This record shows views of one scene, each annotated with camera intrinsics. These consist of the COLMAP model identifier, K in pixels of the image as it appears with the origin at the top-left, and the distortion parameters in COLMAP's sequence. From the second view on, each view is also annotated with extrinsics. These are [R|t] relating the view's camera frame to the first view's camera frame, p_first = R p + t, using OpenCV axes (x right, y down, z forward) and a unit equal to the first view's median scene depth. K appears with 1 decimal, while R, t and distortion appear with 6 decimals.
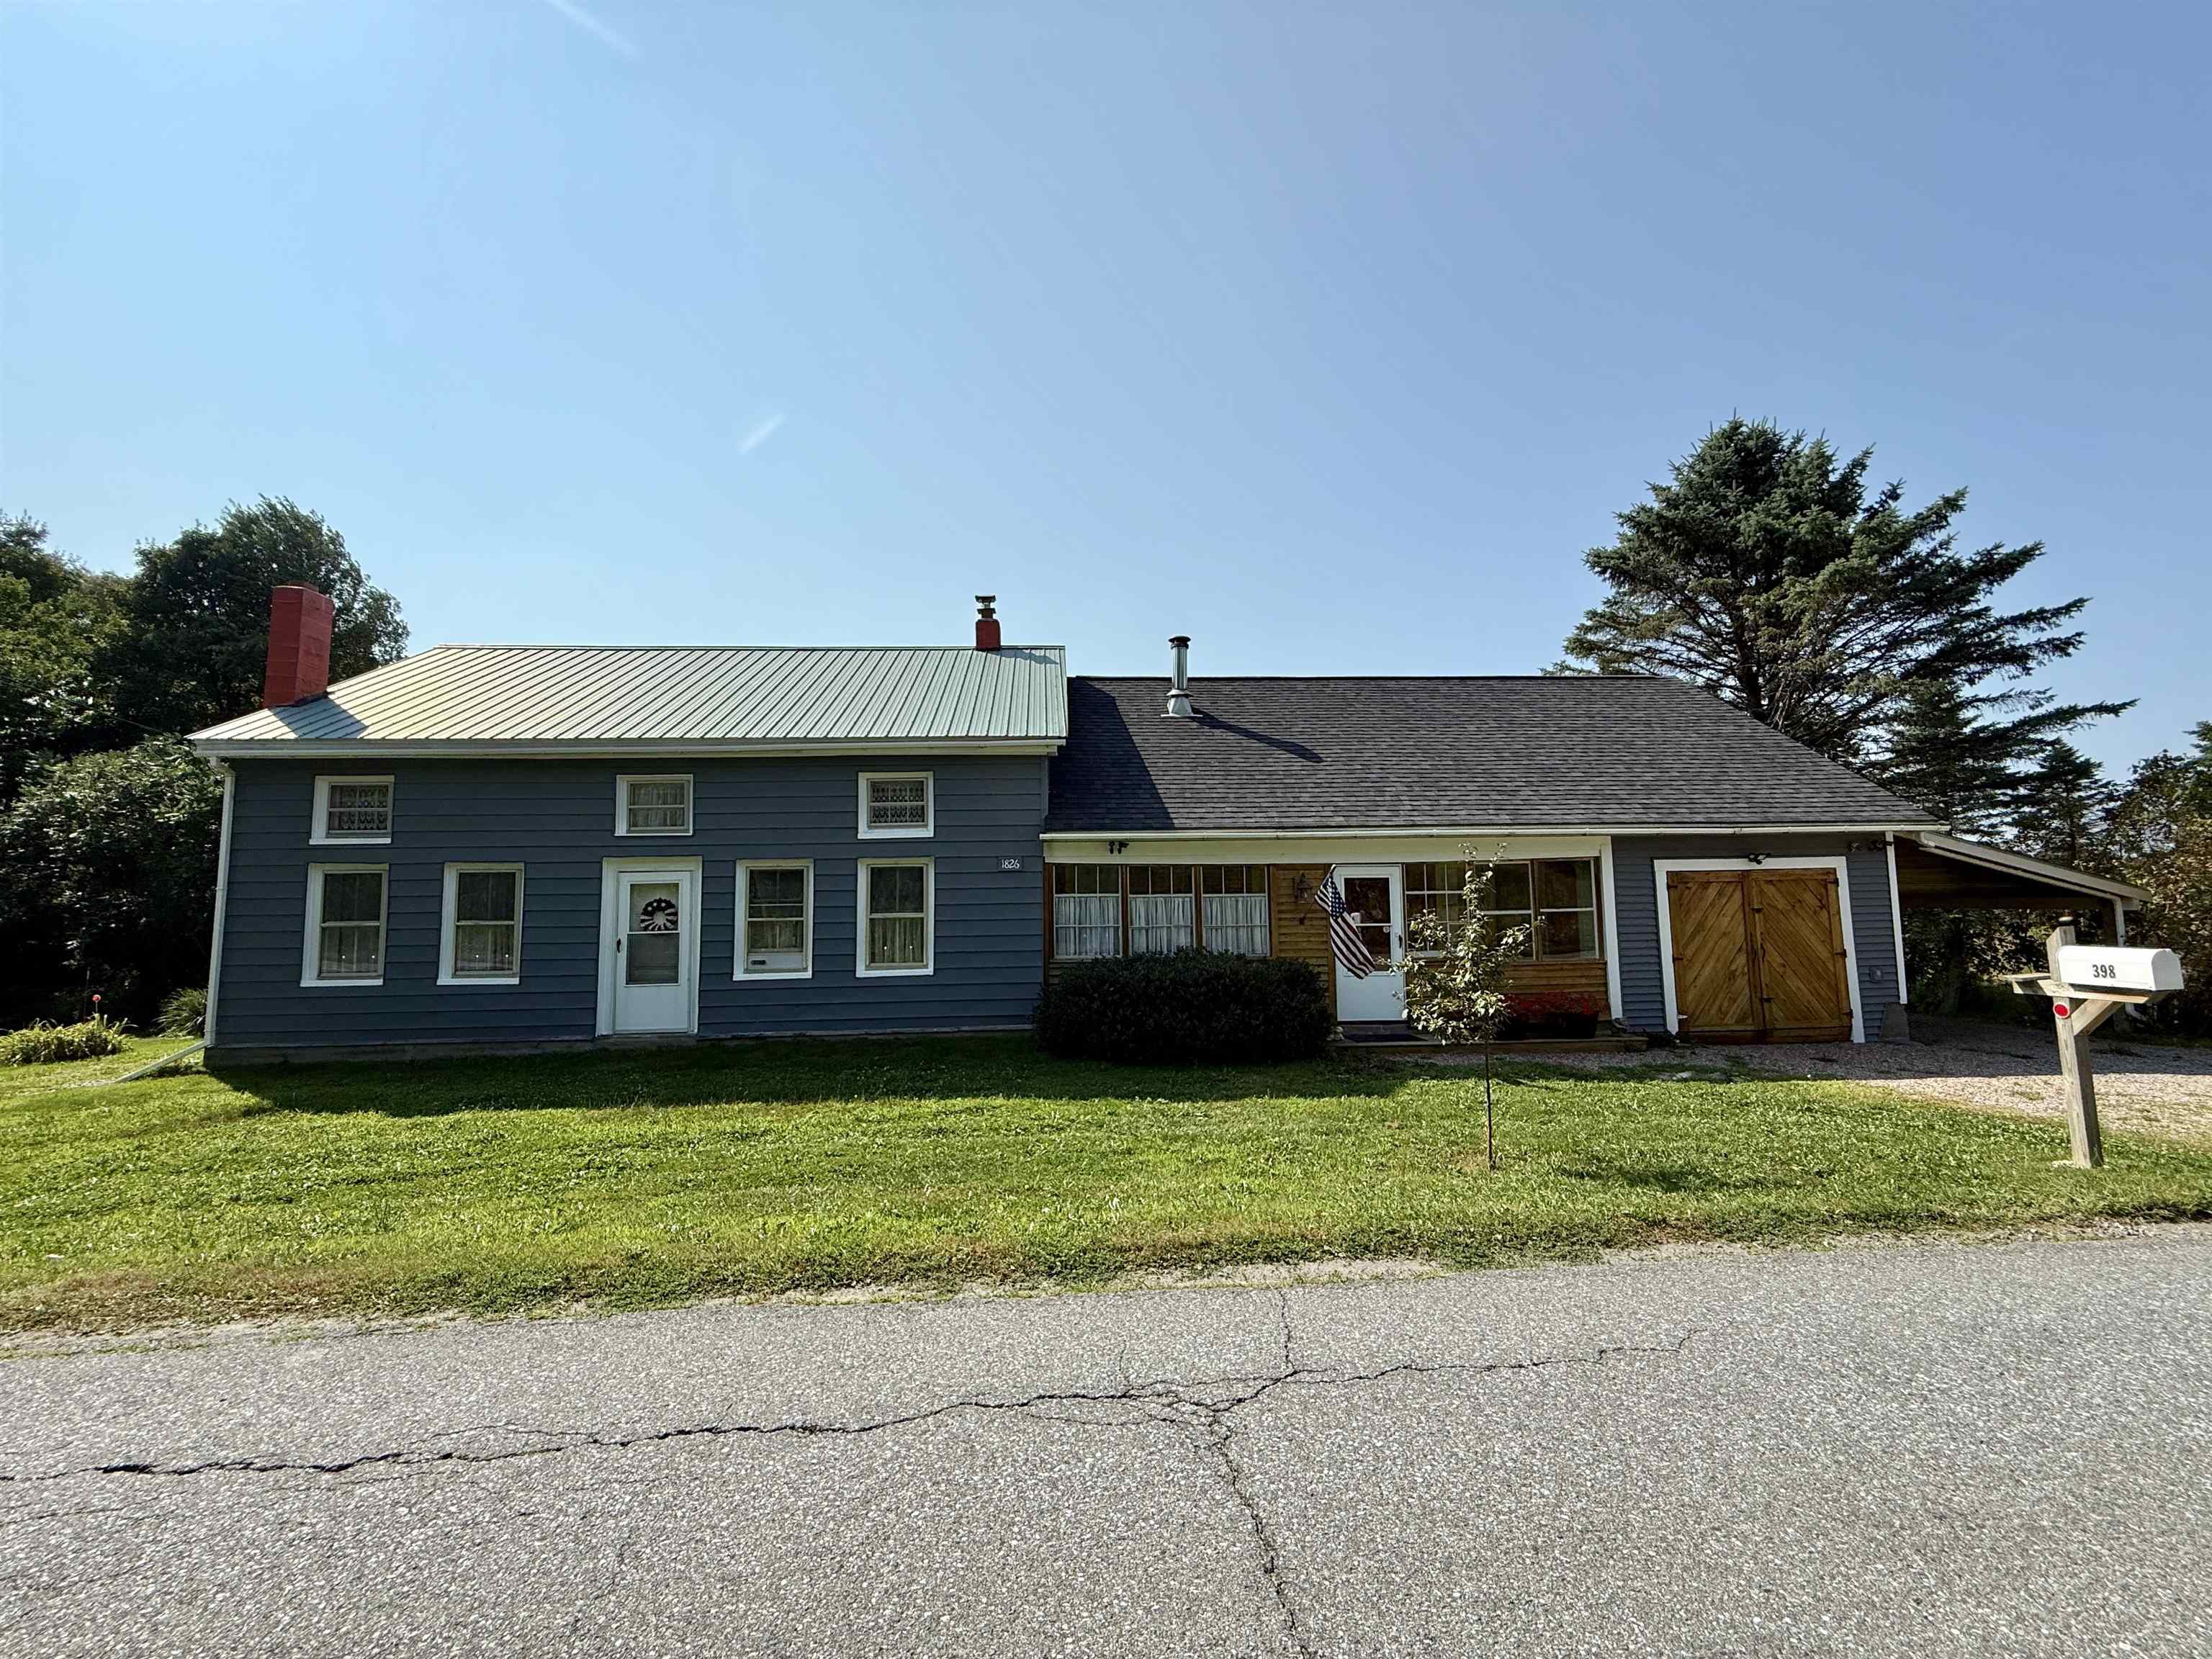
lens RADIAL K [[880.5, 0, 1099.6], [0, 880.5, 830.0], [0, 0, 1]] dist [0.000717, 0.000388]
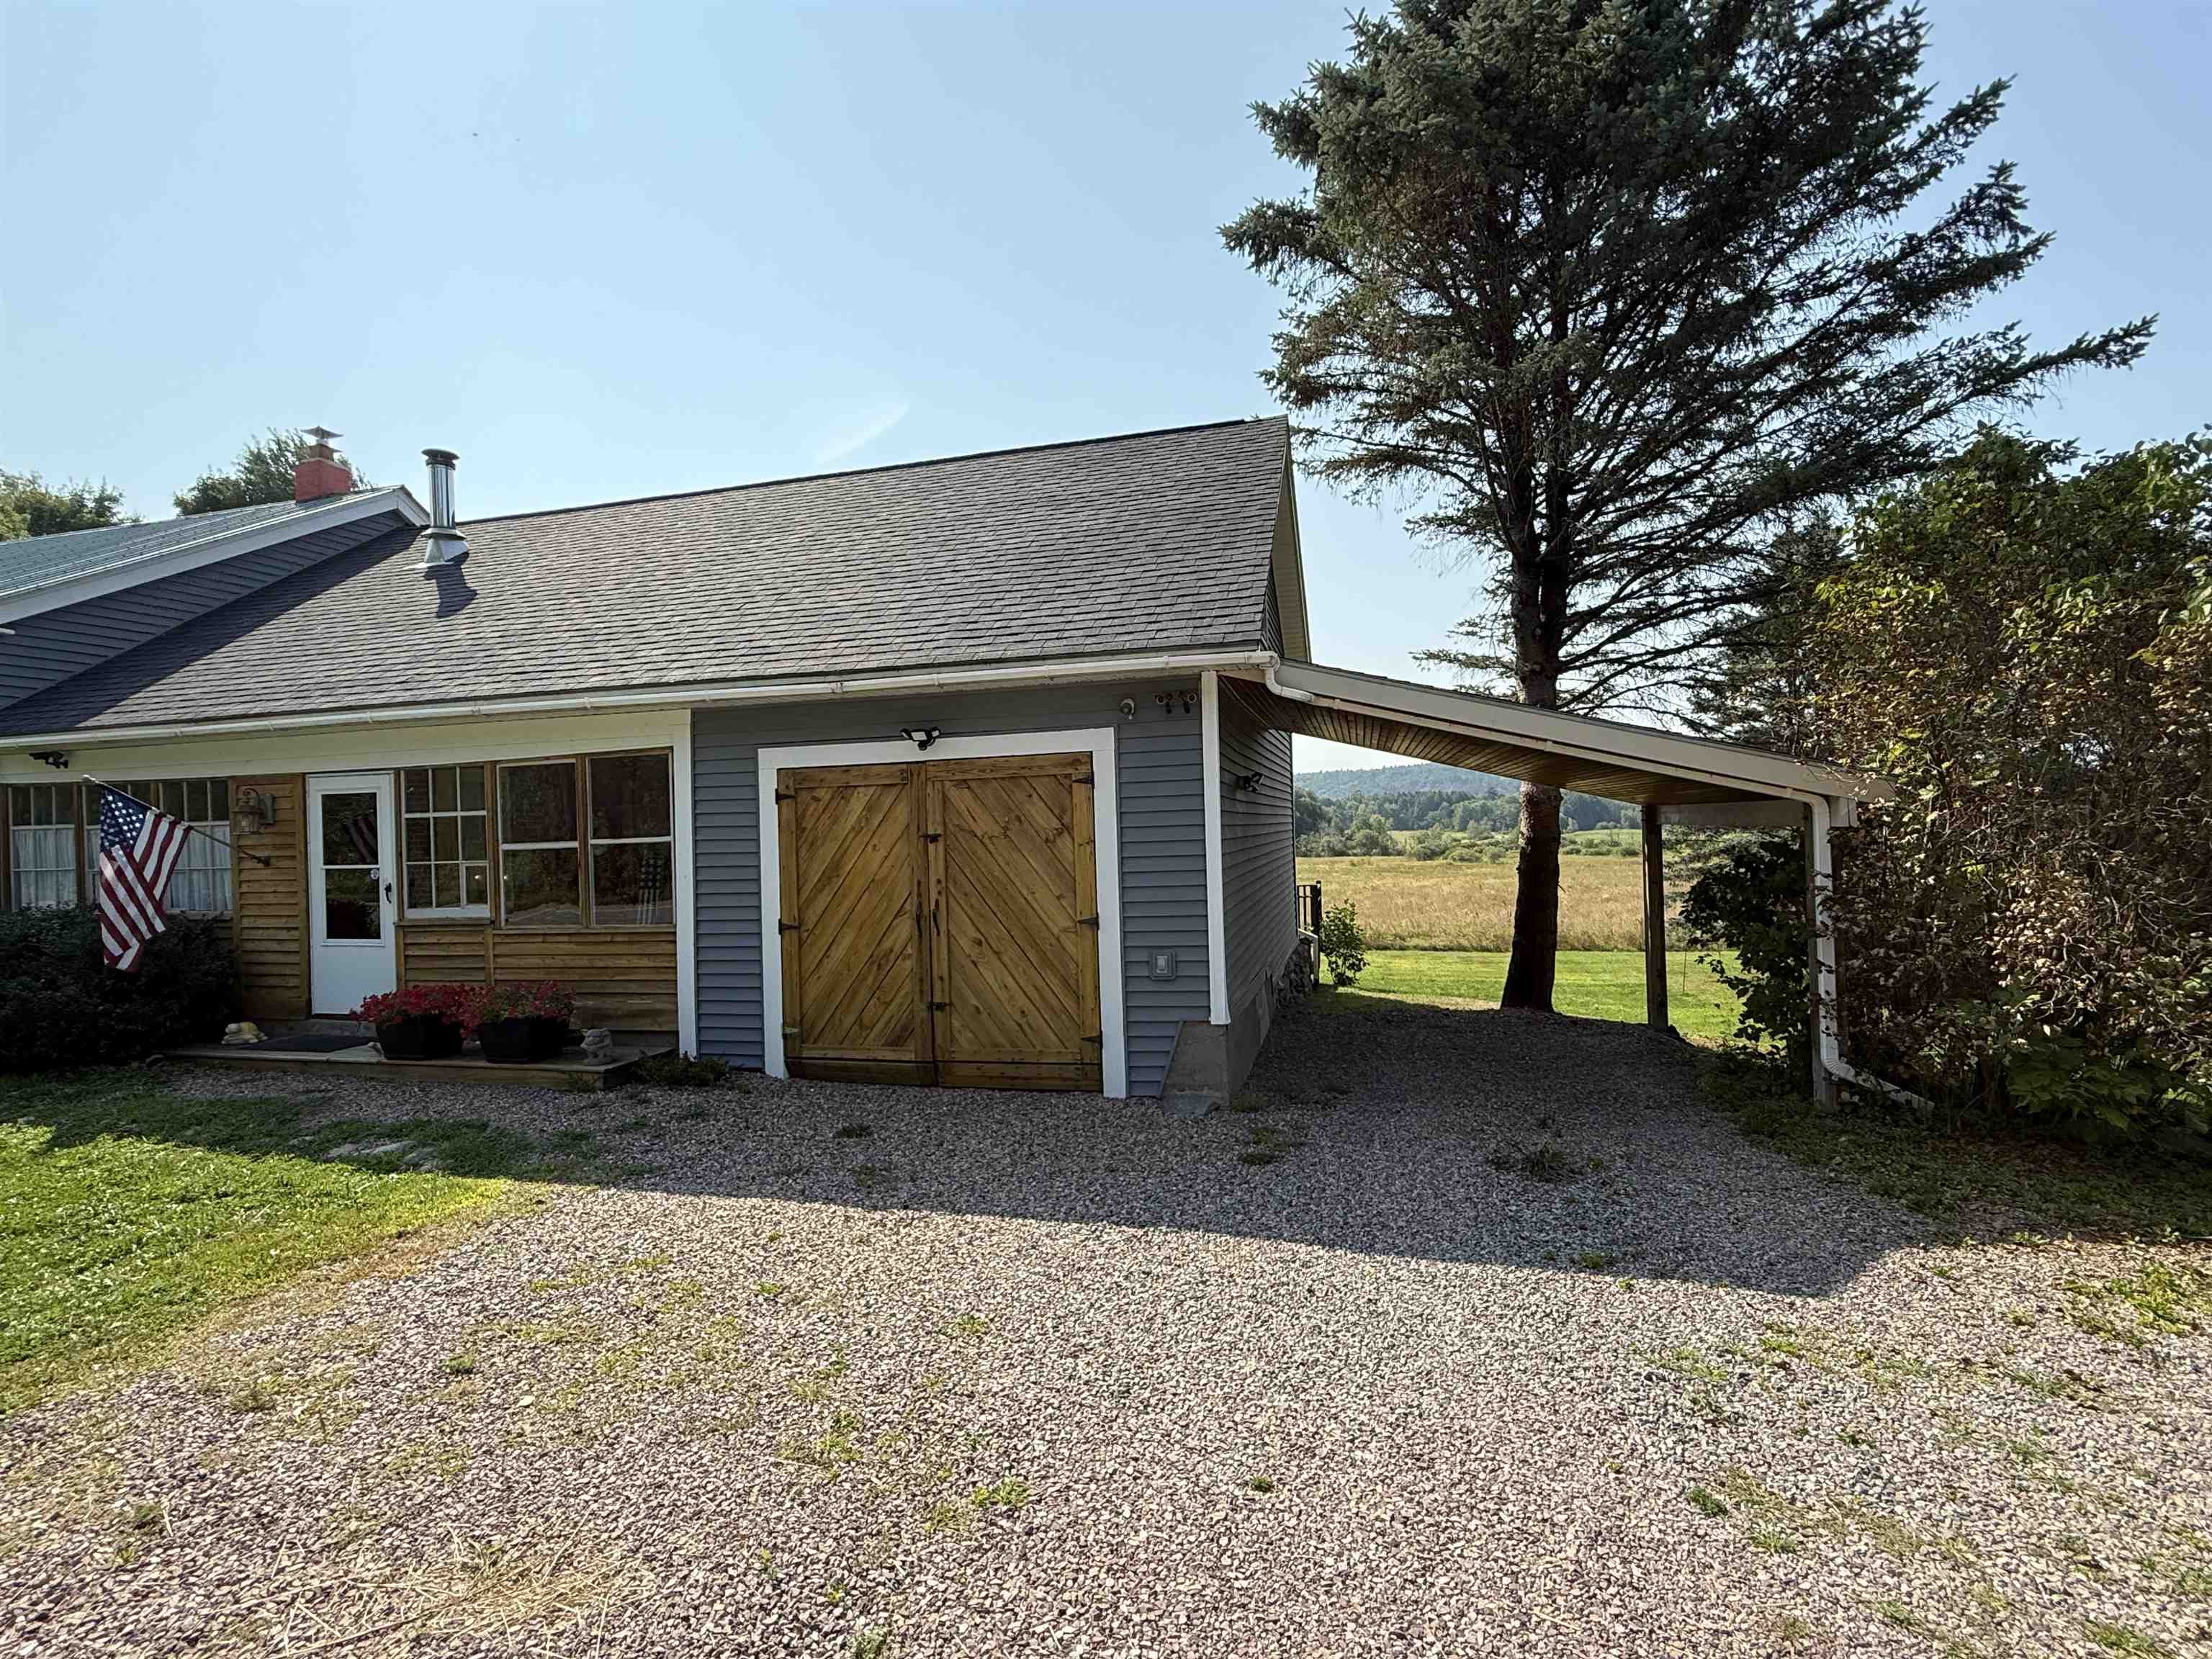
lens RADIAL K [[1030.3, 0, 1104.1], [0, 1030.3, 824.5], [0, 0, 1]] dist [0.001532, 0.000262]
pose [[0.951356, -0.014312, -0.307761, 1.046128], [0.039712, 0.996284, 0.076427, 0.040791], [0.305524, -0.084931, 0.948389, 0.453733]]
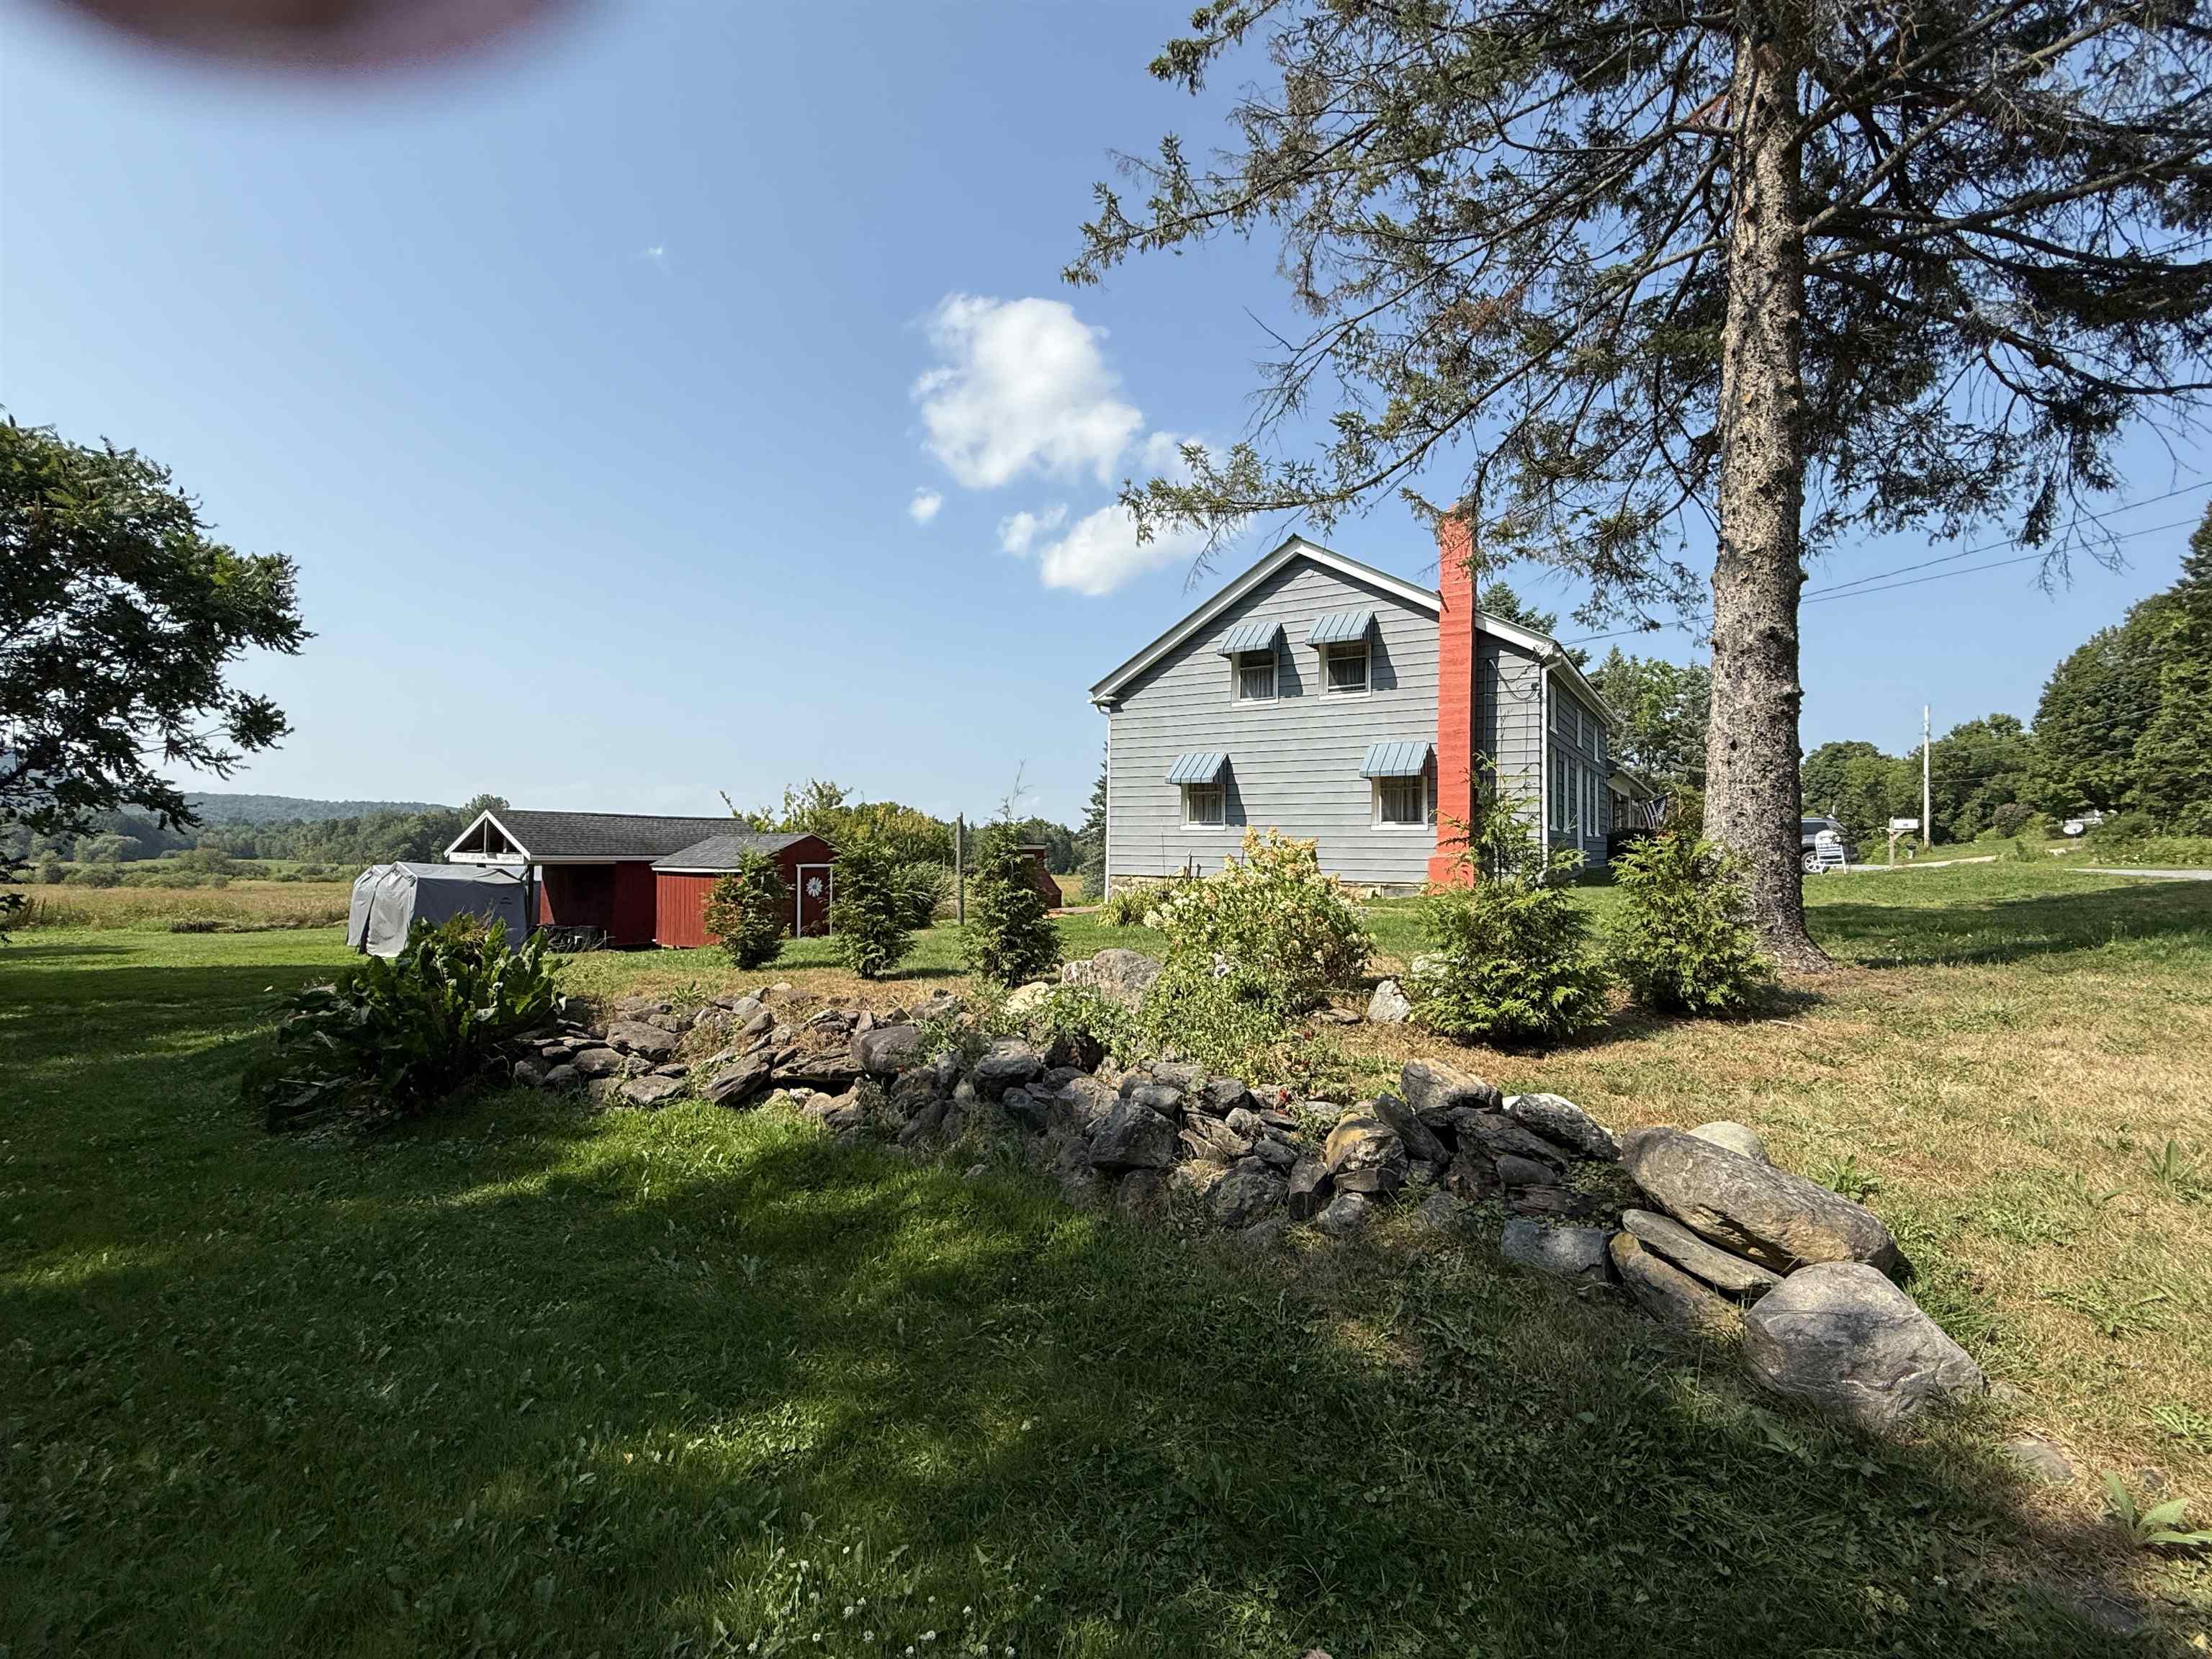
lens RADIAL K [[980.4, 0, 1106.0], [0, 980.4, 829.5], [0, 0, 1]] dist [0.000937, -0.000333]
pose [[0.586381, 0.036574, 0.809210, -2.356572], [-0.081598, 0.996566, 0.014087, 0.193942], [-0.805915, -0.074291, 0.587351, 0.592170]]
